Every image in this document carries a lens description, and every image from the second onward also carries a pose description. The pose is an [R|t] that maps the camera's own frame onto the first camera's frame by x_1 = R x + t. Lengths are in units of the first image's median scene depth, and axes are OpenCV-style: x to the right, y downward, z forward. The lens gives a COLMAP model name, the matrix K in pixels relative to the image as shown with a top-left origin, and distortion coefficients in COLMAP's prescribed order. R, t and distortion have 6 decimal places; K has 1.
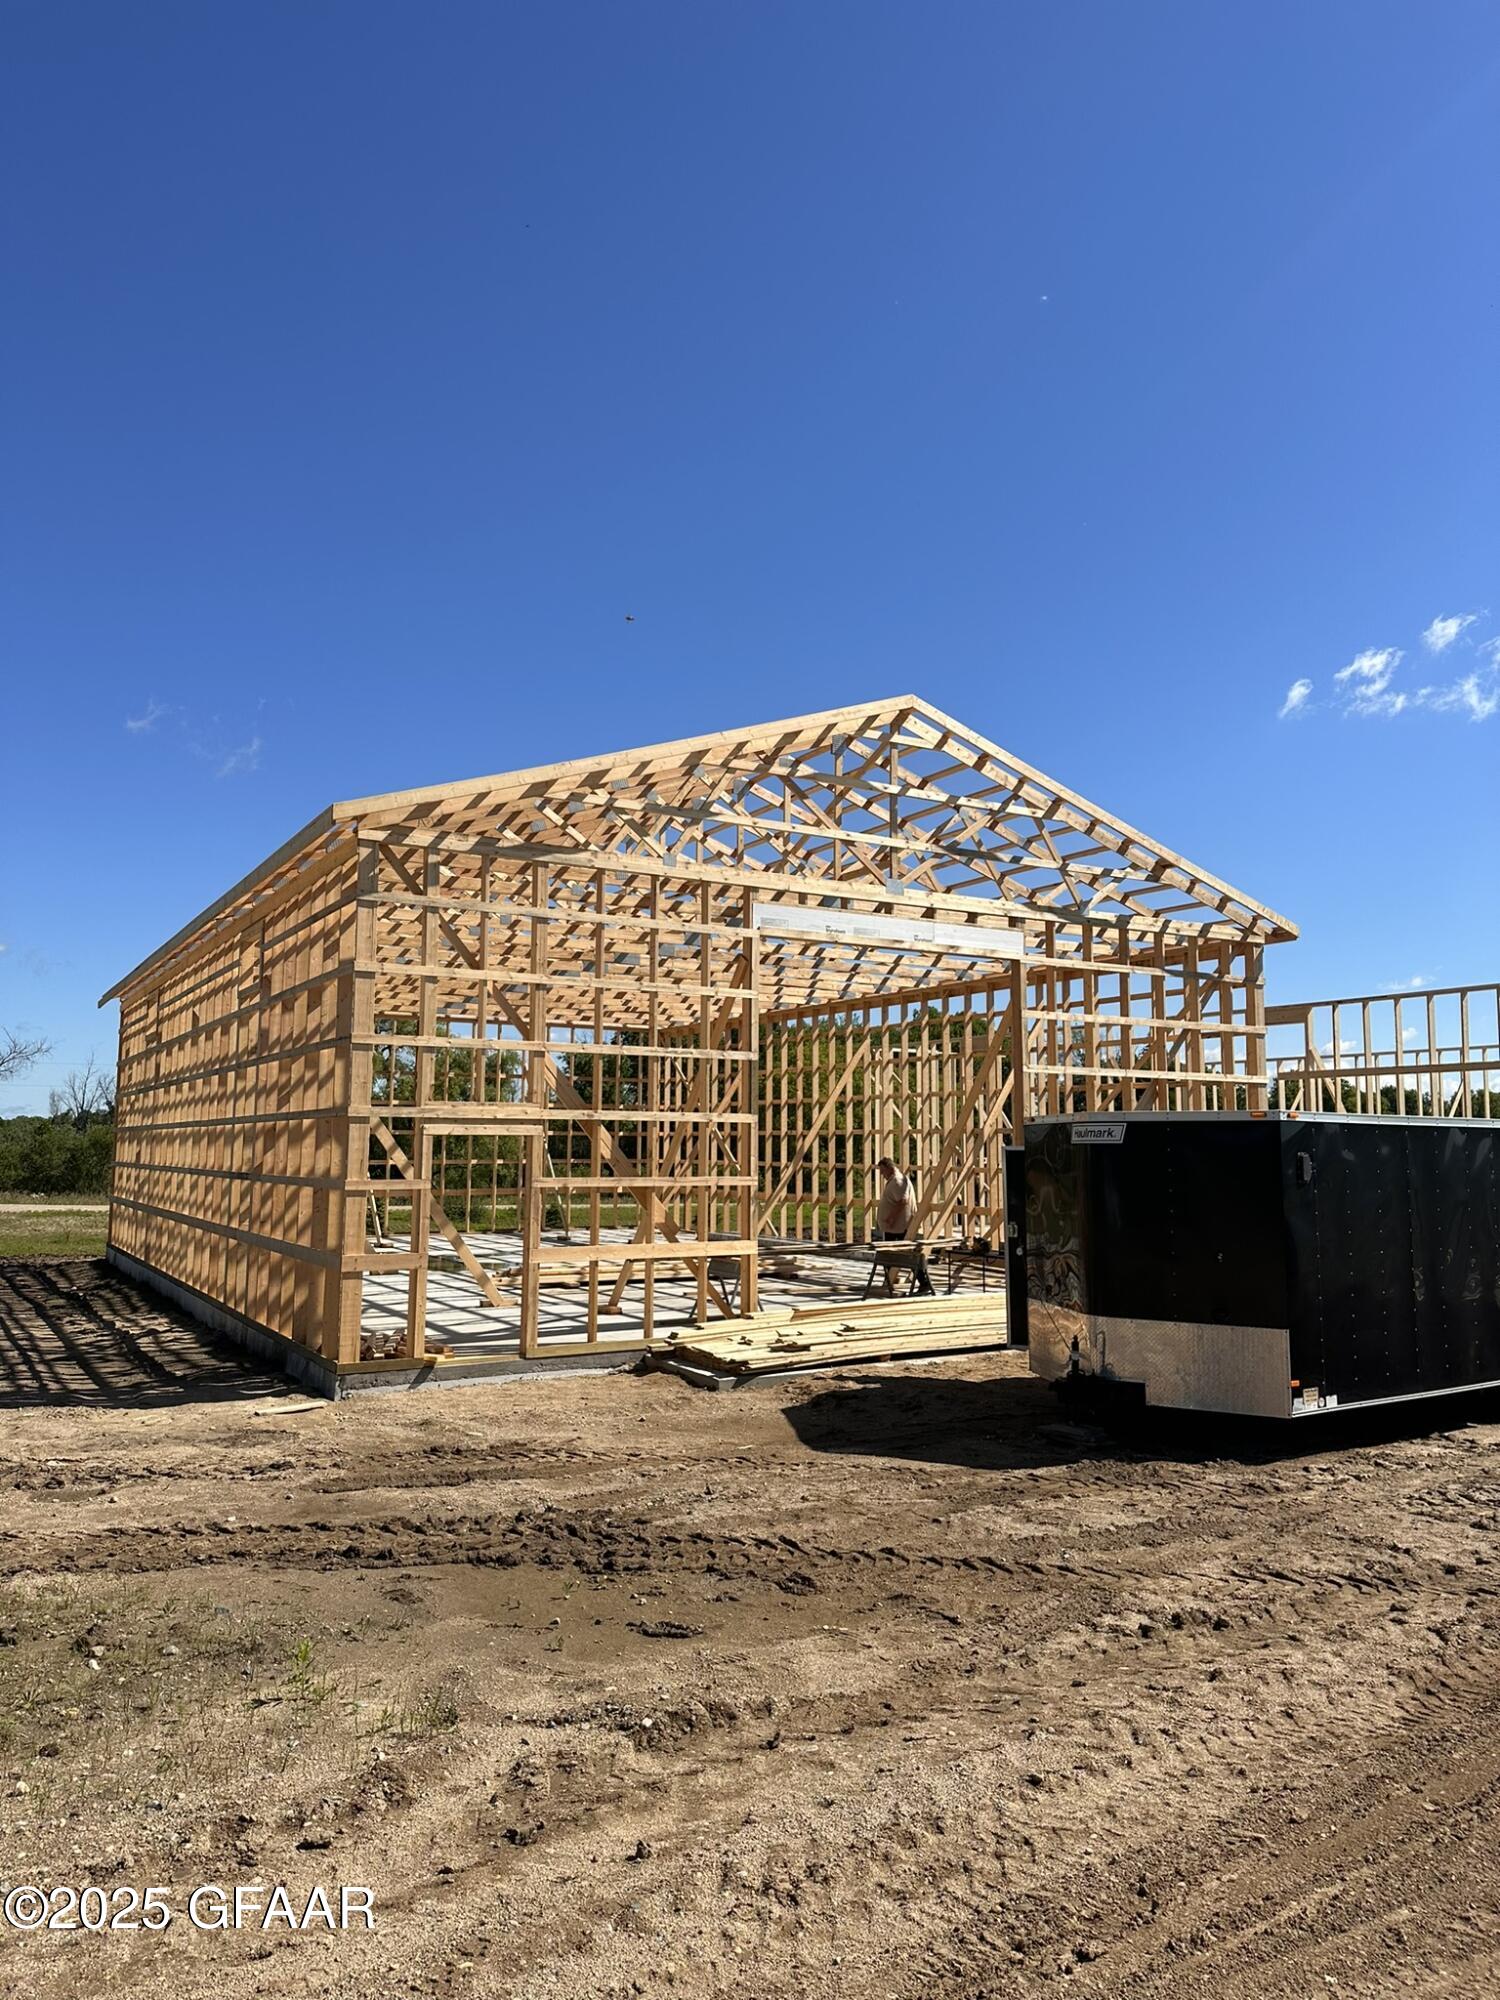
lens RADIAL K [[1383.8, 0, 761.4], [0, 1383.8, 992.1], [0, 0, 1]] dist [0.024364, -0.015555]
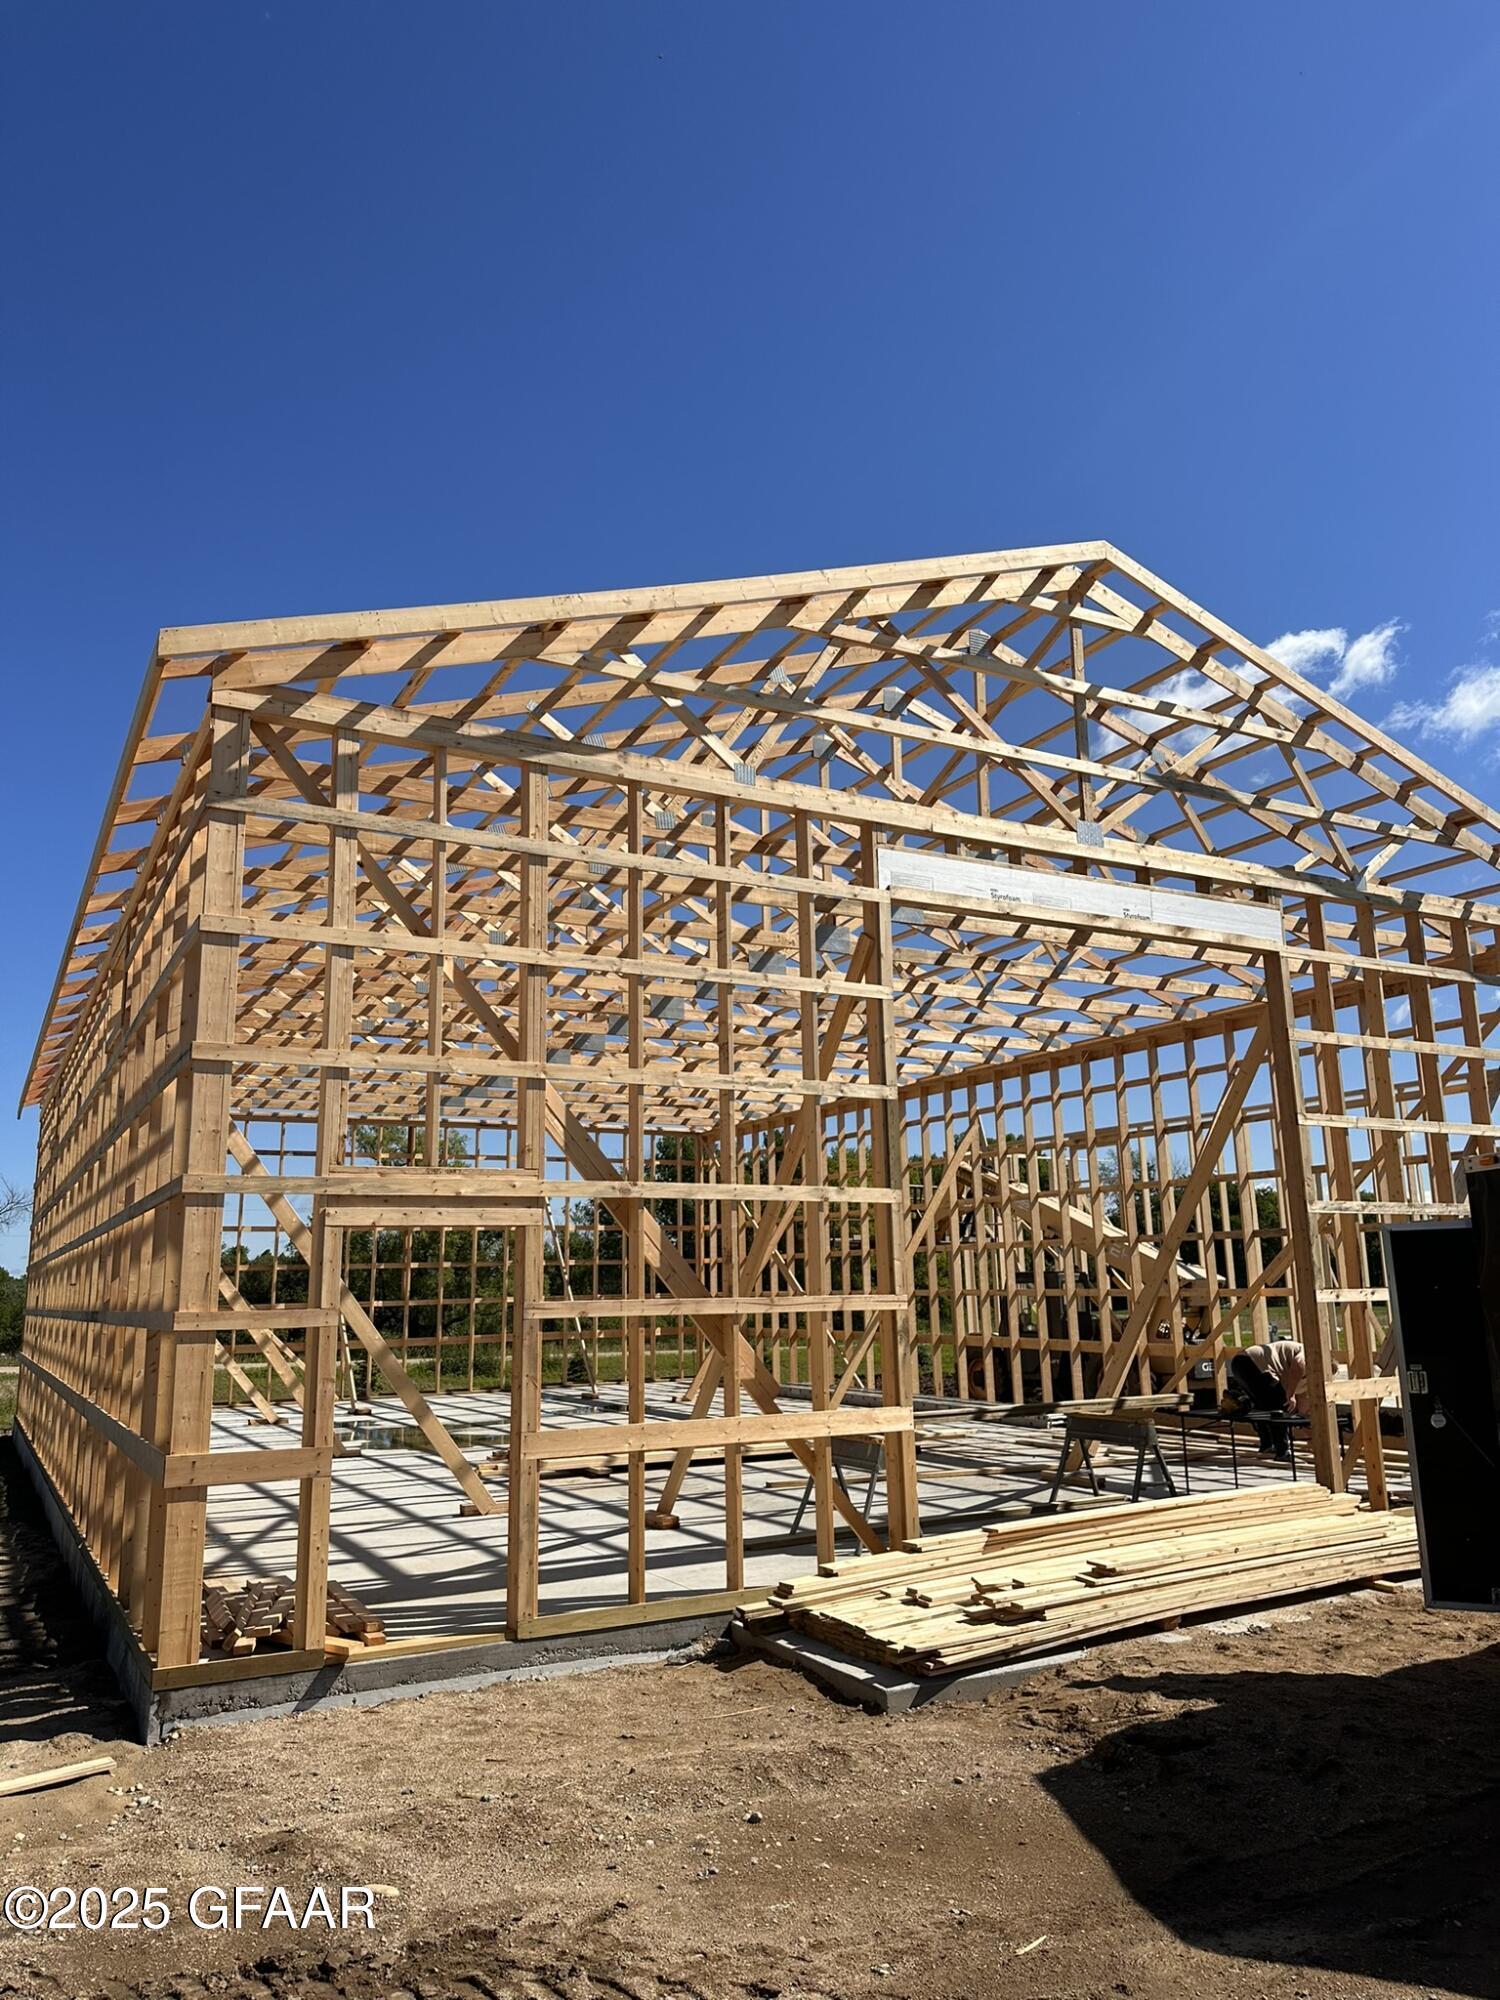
lens RADIAL K [[1383.8, 0, 732.2], [0, 1383.8, 1003.3], [0, 0, 1]] dist [0.024364, -0.015555]
pose [[0.998875, -0.030602, -0.036224, -0.055154], [0.027113, 0.995281, -0.093170, 0.065392], [0.038904, 0.092083, 0.994991, 0.415516]]
